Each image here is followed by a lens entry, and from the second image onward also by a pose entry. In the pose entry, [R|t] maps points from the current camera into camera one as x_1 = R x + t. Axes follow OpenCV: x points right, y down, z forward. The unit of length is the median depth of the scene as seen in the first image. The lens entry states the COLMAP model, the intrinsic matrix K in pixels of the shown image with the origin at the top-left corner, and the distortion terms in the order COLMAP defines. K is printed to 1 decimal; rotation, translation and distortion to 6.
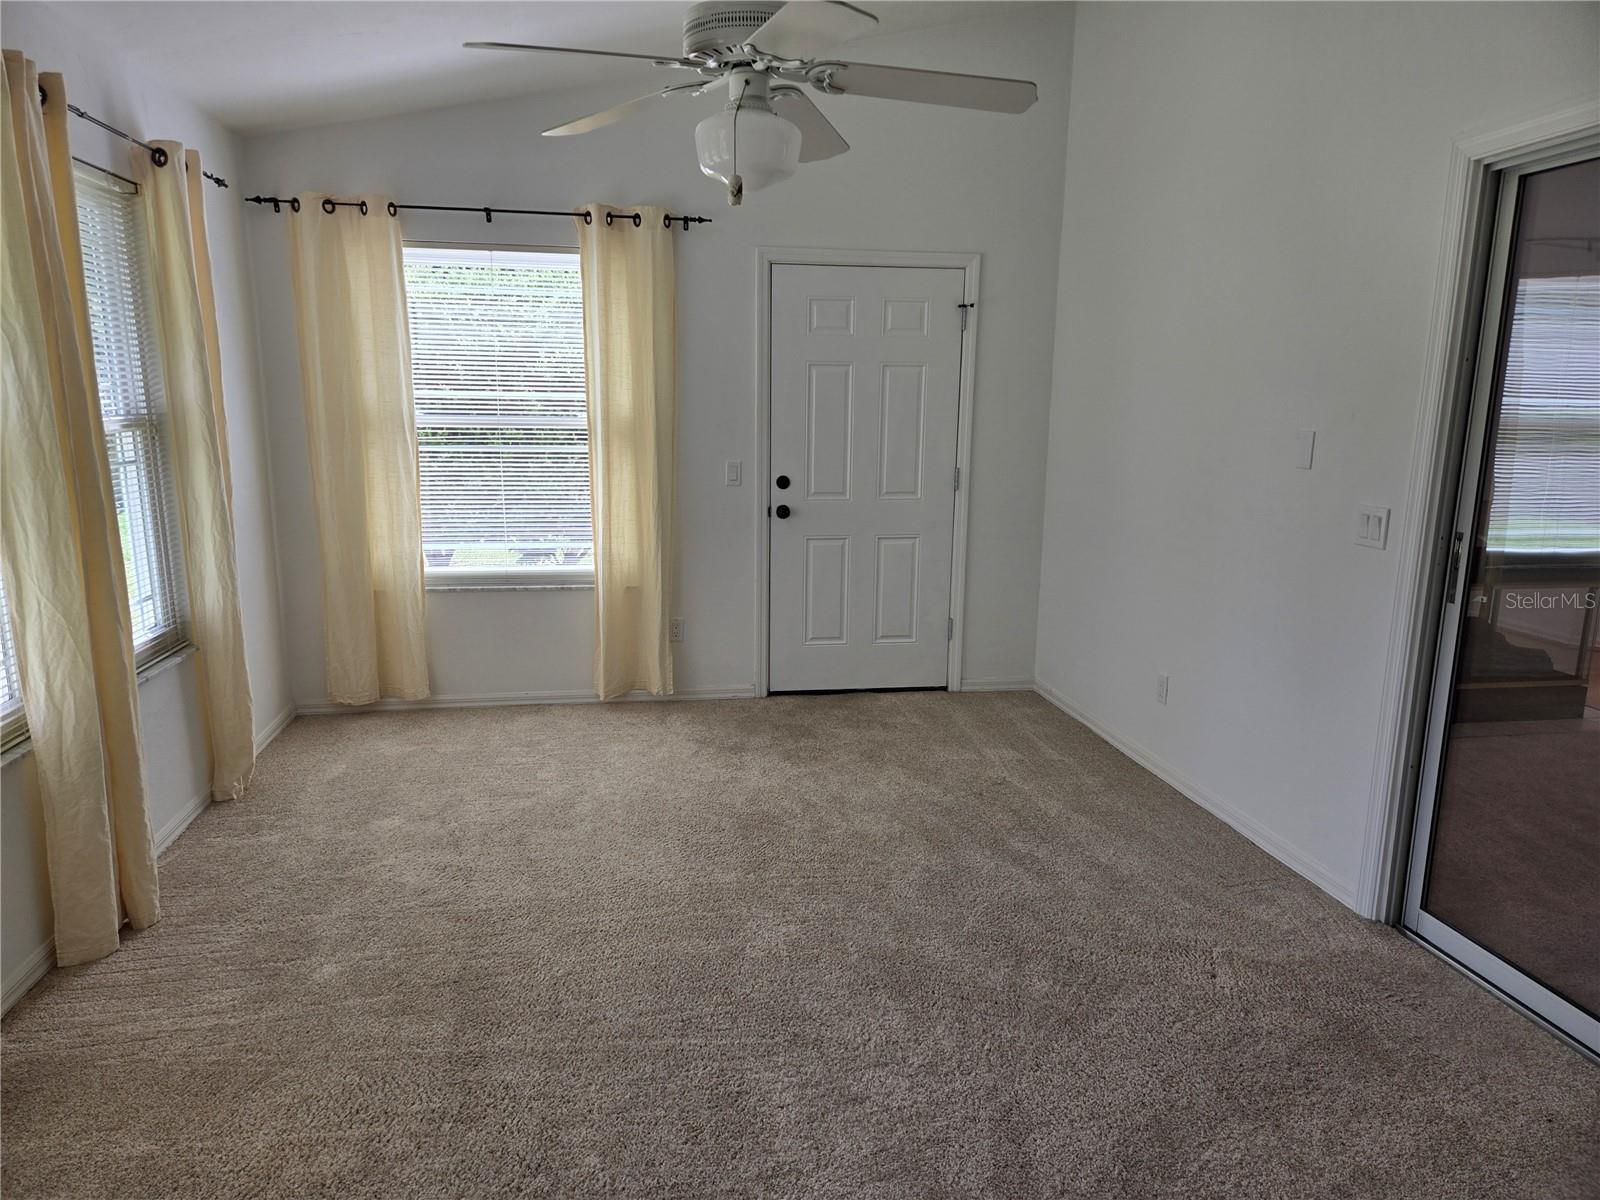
lens RADIAL K [[1080.3, 0, 809.7], [0, 1080.3, 592.2], [0, 0, 1]] dist [0.088014, -0.085703]
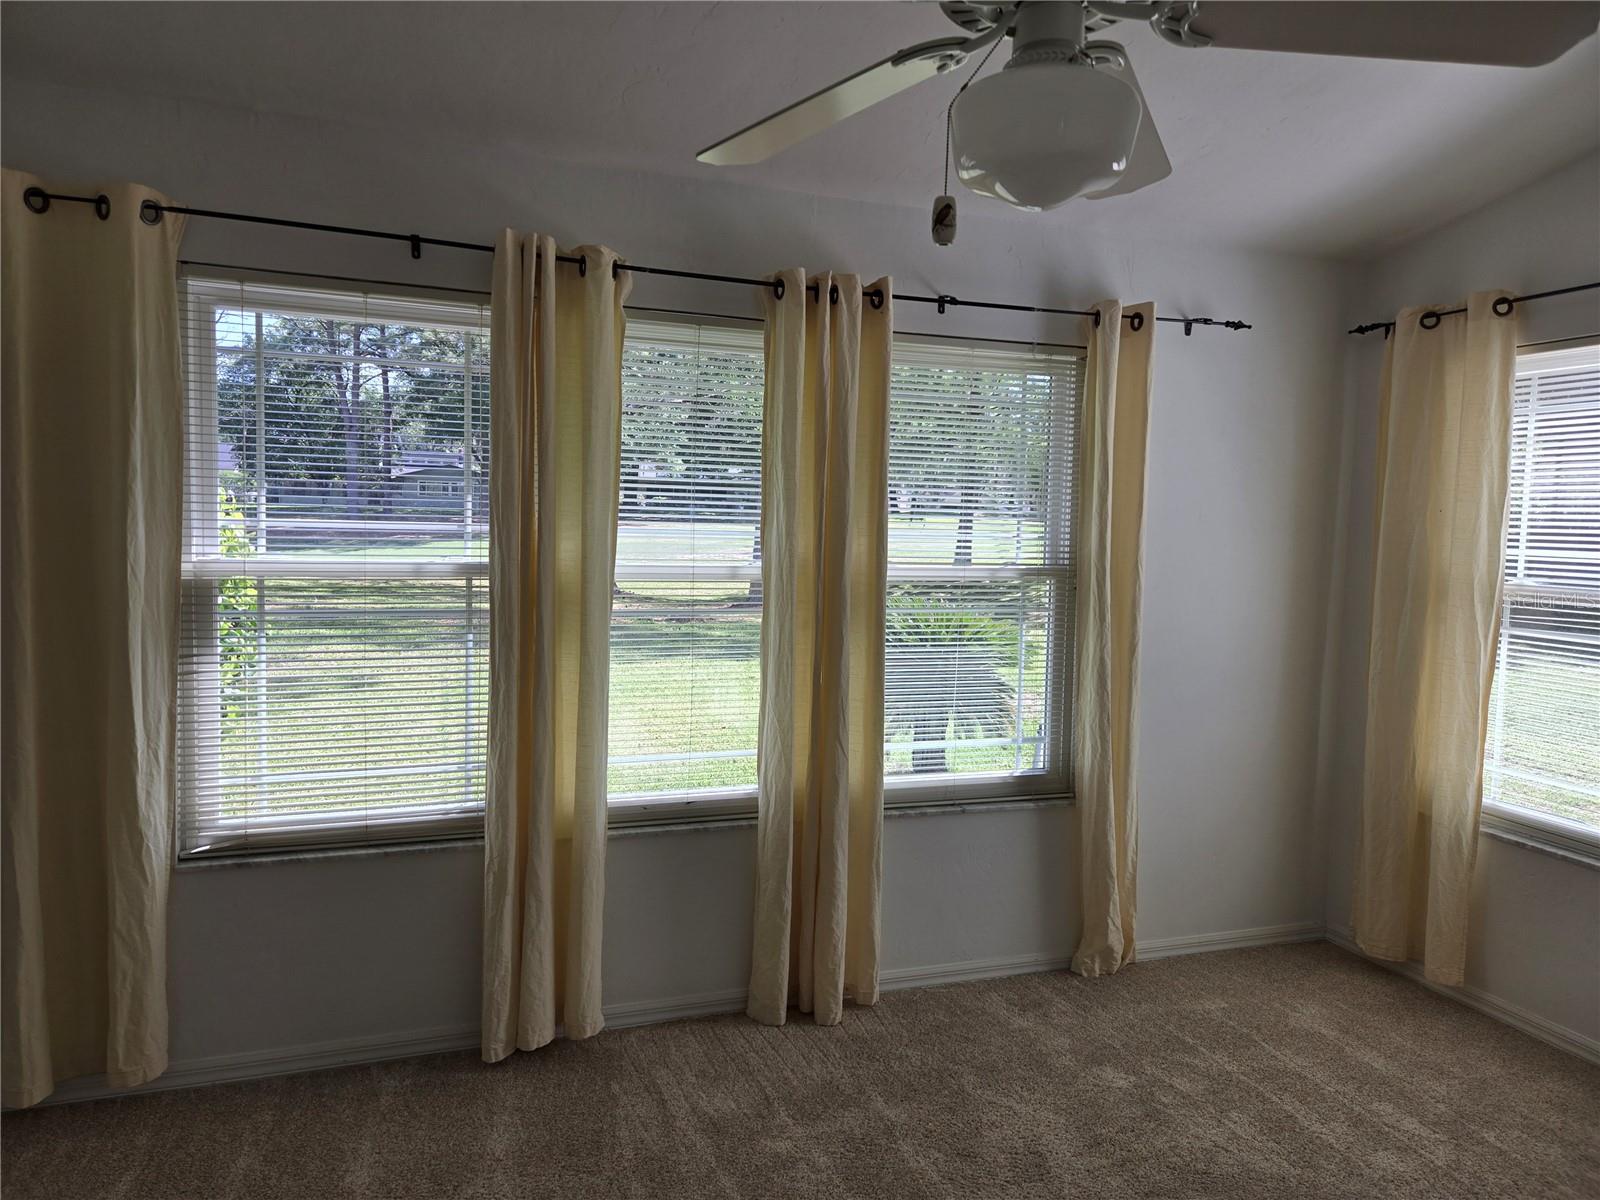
lens RADIAL K [[1080.3, 0, 809.7], [0, 1080.3, 592.2], [0, 0, 1]] dist [0.088014, -0.085703]
pose [[0.176954, 0.060598, -0.982352, 0.272303], [-0.214255, 0.976538, 0.021644, -0.082584], [0.960615, 0.206644, 0.185786, 0.468983]]
